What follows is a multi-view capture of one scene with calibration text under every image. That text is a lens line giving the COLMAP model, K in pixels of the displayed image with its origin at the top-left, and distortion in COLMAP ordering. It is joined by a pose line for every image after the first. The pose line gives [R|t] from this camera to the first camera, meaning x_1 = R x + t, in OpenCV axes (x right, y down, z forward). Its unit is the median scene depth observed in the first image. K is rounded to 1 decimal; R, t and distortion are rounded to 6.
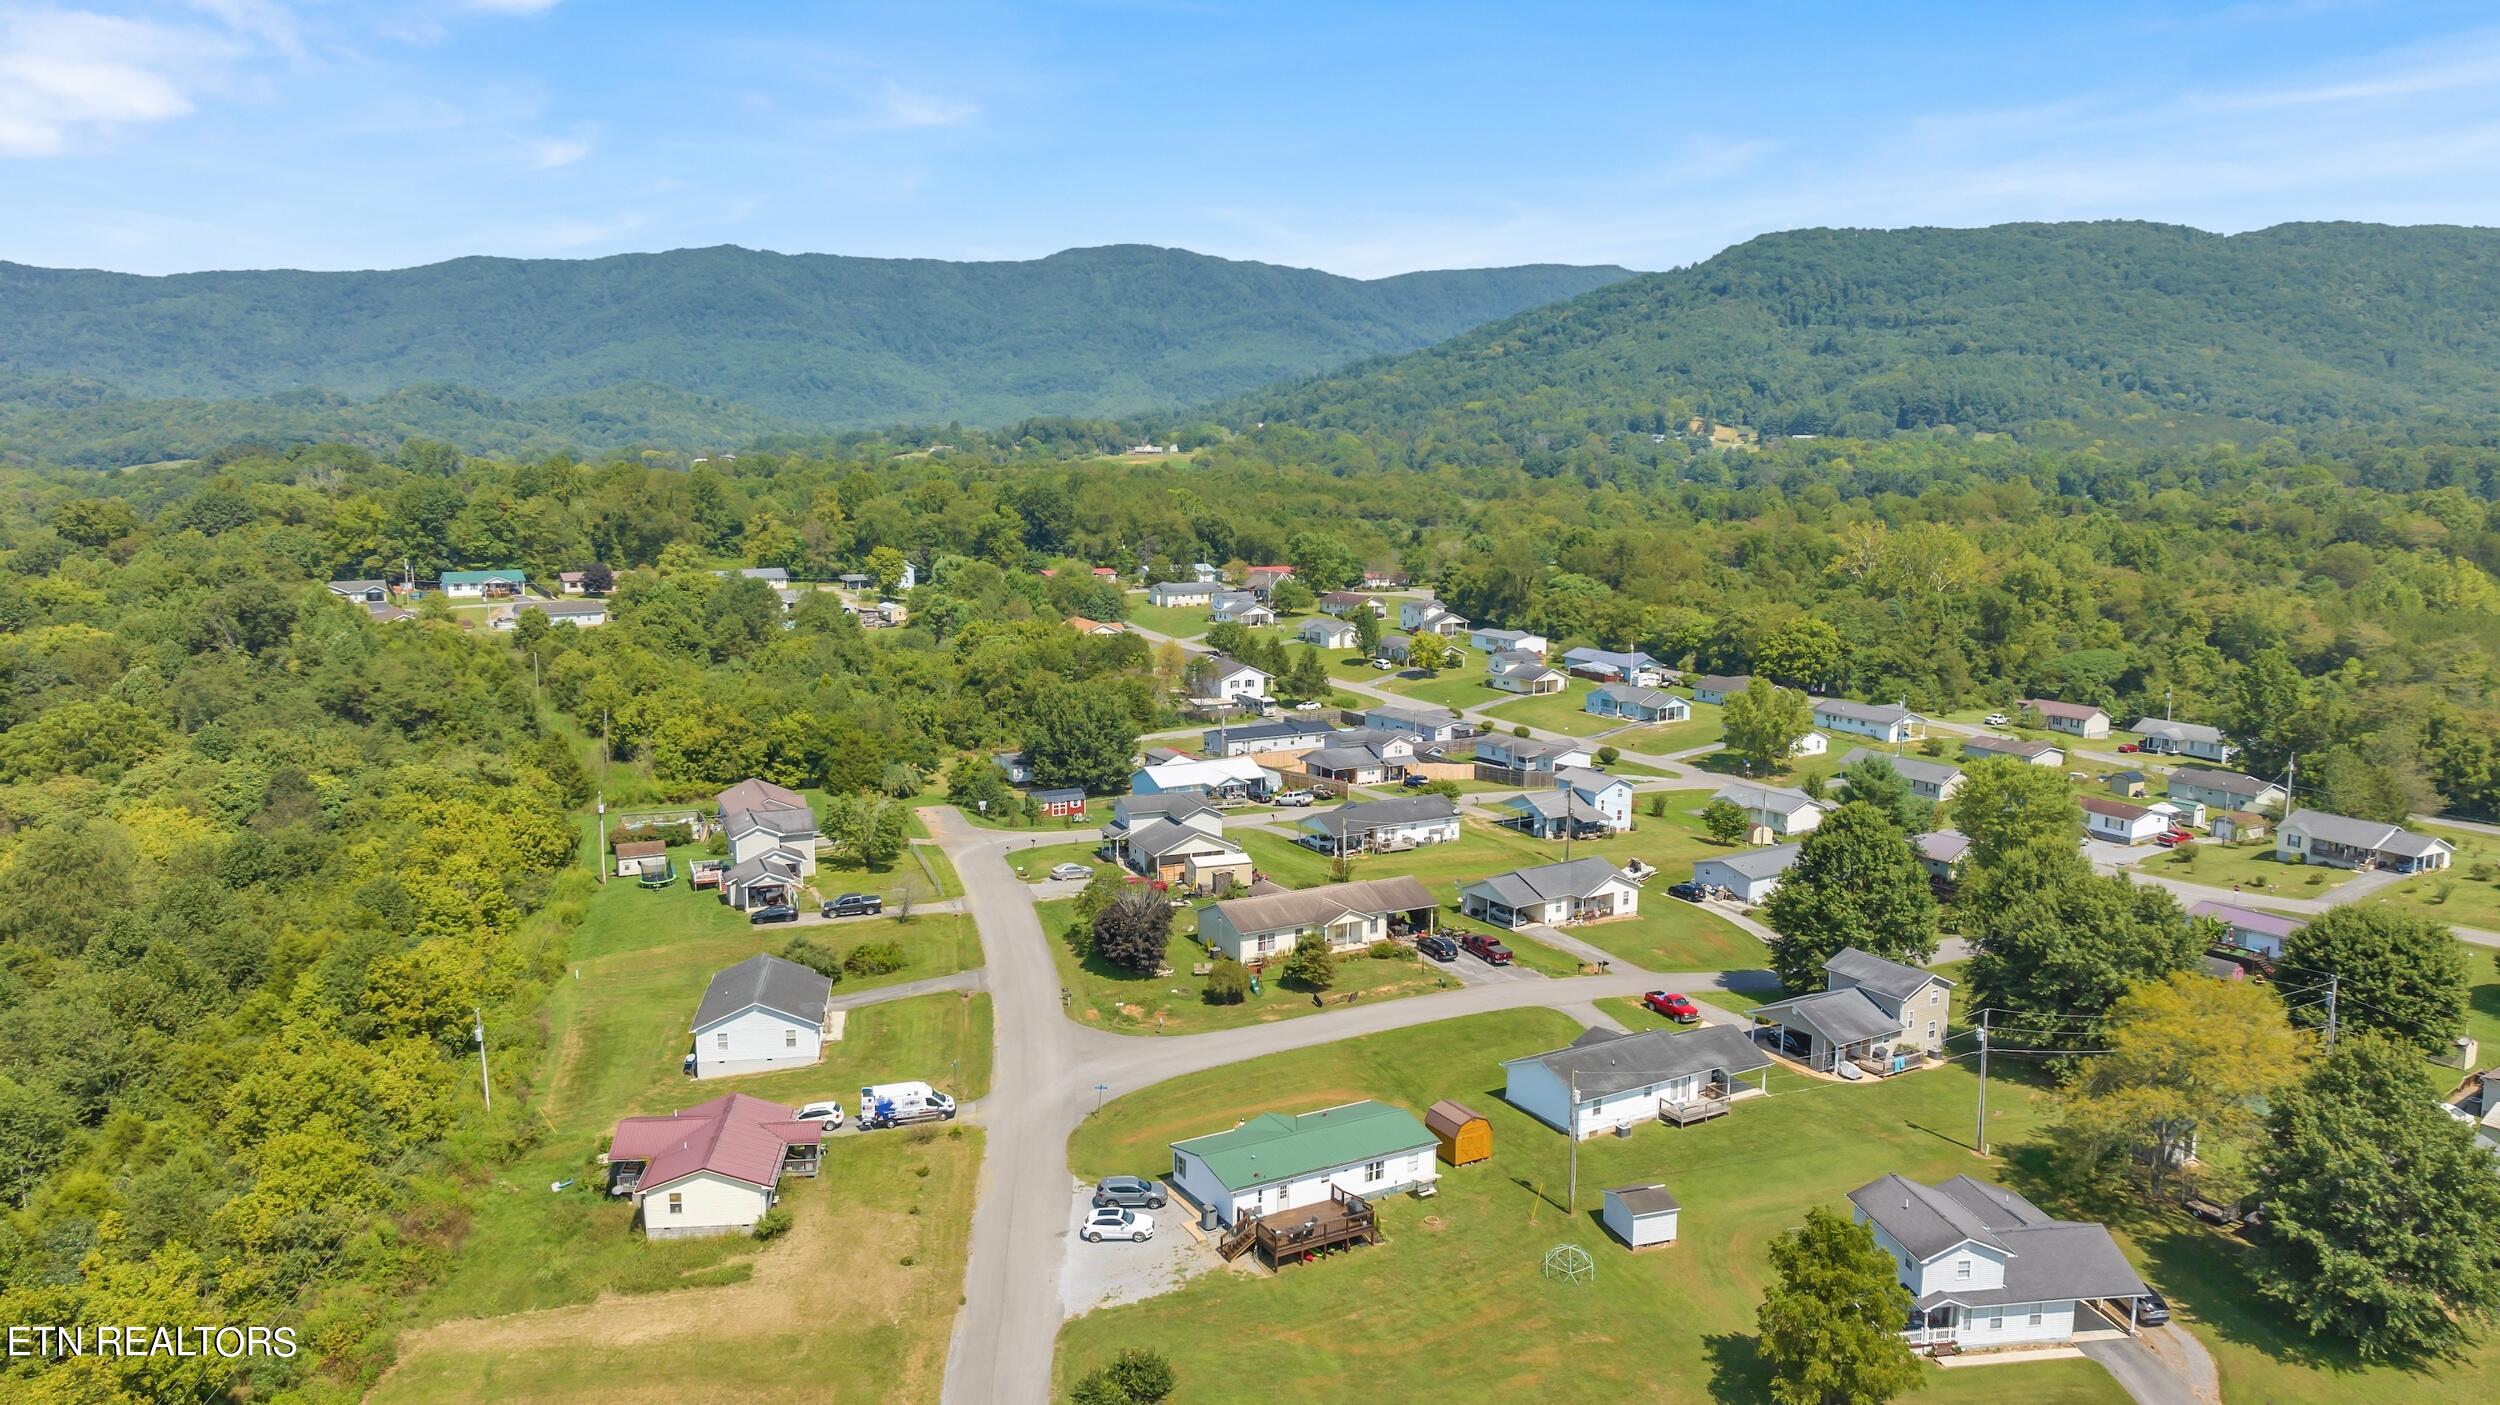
lens RADIAL K [[1766.0, 0, 1212.9], [0, 1766.0, 648.1], [0, 0, 1]] dist [-0.028641, 0.021913]
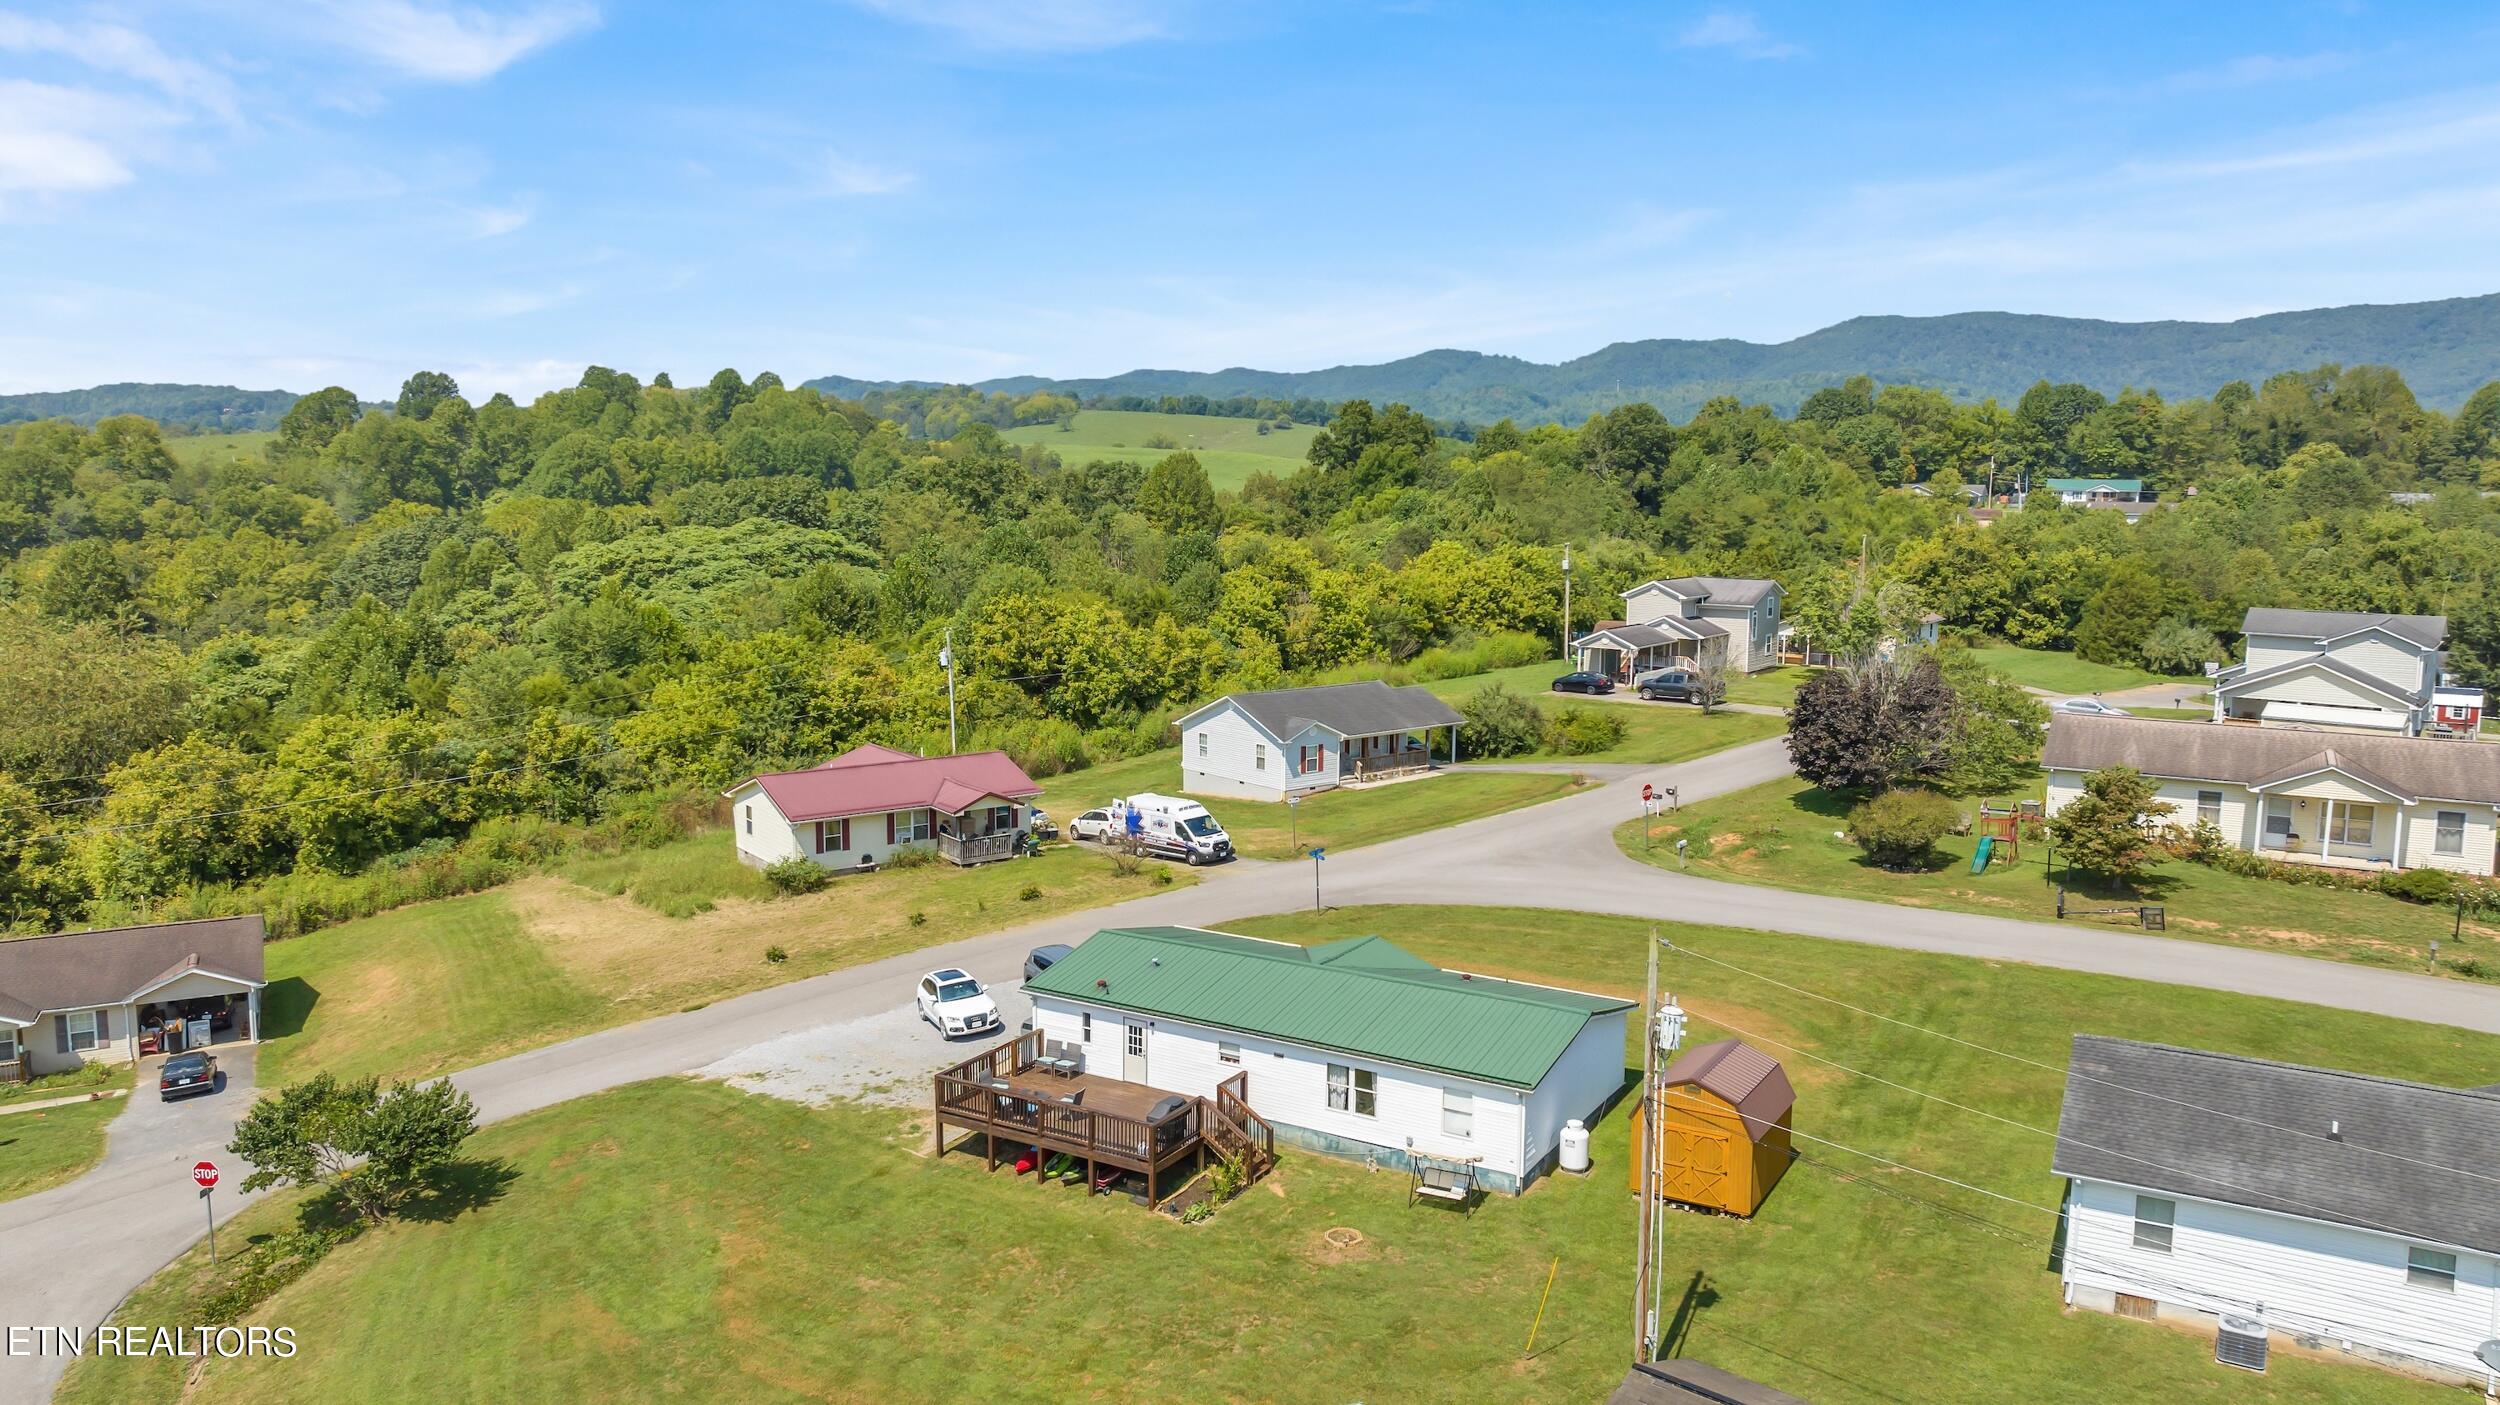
lens RADIAL K [[1766.0, 0, 1271.6], [0, 1766.0, 688.9], [0, 0, 1]] dist [-0.028641, 0.021913]
pose [[0.498859, 0.105143, -0.860282, 0.207983], [-0.115489, 0.991826, 0.054251, 0.091933], [0.858954, 0.072289, 0.506924, 0.381581]]
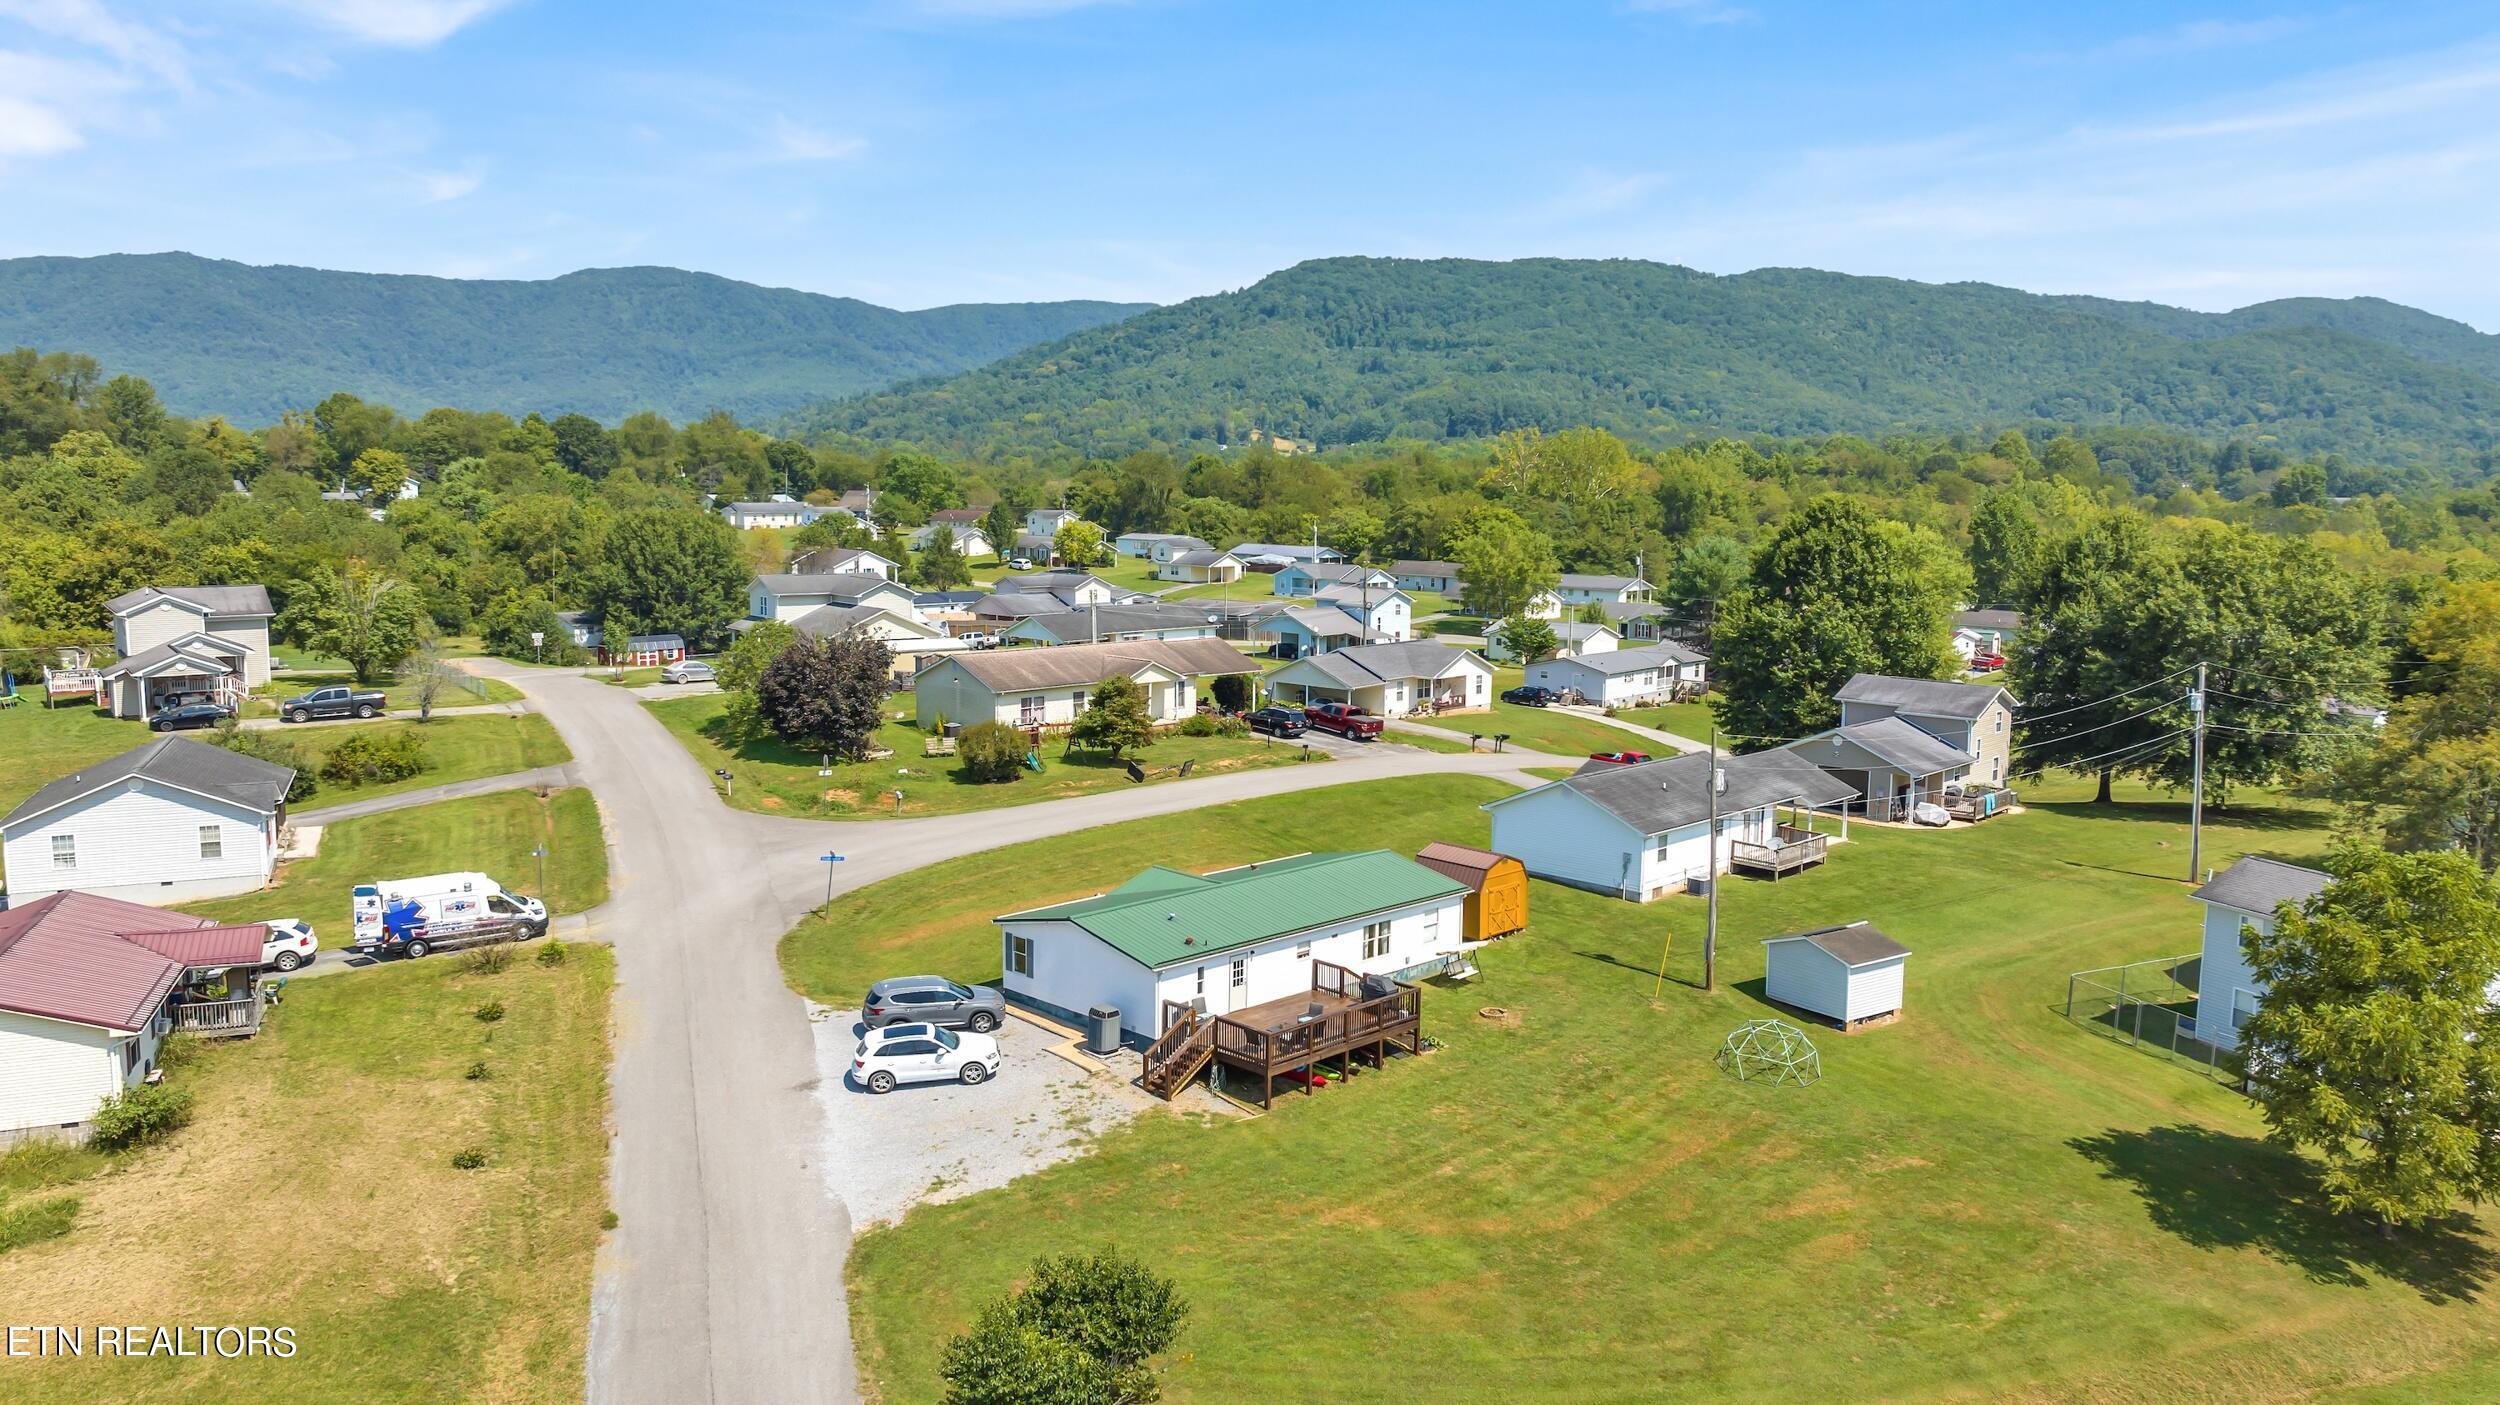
lens RADIAL K [[1766.0, 0, 1200.5], [0, 1766.0, 645.1], [0, 0, 1]] dist [-0.028641, 0.021913]
pose [[0.967353, -0.020069, 0.252635, -0.048039], [0.029287, 0.999033, -0.032778, 0.109862], [-0.251733, 0.039107, 0.967006, 0.238148]]
